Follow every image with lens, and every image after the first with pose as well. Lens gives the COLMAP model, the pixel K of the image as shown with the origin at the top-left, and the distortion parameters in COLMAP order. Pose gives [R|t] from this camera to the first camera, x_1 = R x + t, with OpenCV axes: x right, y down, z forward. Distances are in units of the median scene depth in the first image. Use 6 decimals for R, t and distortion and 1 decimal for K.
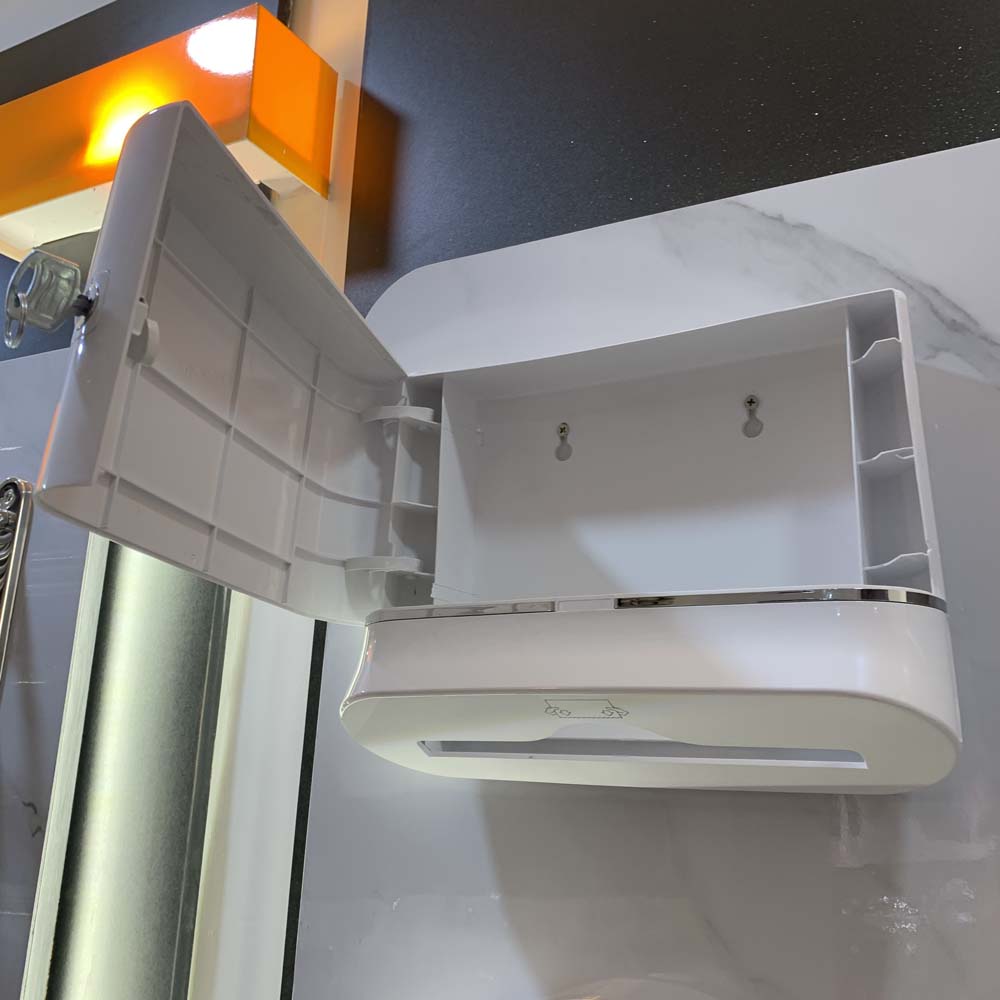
lens RADIAL K [[1032.4, 0, 483.0], [0, 1032.4, 477.8], [0, 0, 1]] dist [-0.037211, -0.001357]
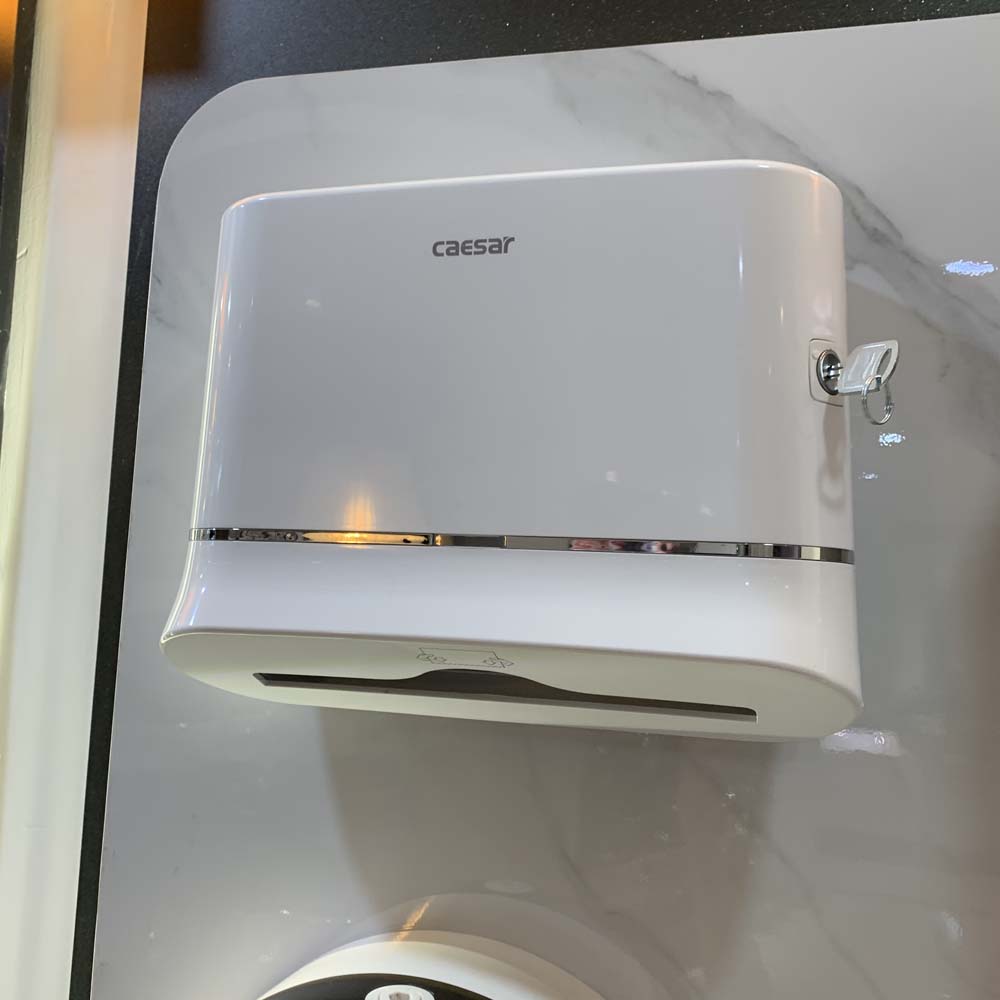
lens RADIAL K [[1039.8, 0, 500.0], [0, 1039.8, 500.0], [0, 0, 1]] dist [-0.017520, -0.011331]
pose [[0.971138, 0.019327, 0.237735, -0.072934], [-0.068495, 0.977327, 0.200350, -0.077039], [-0.228472, -0.210851, 0.950443, 0.147661]]
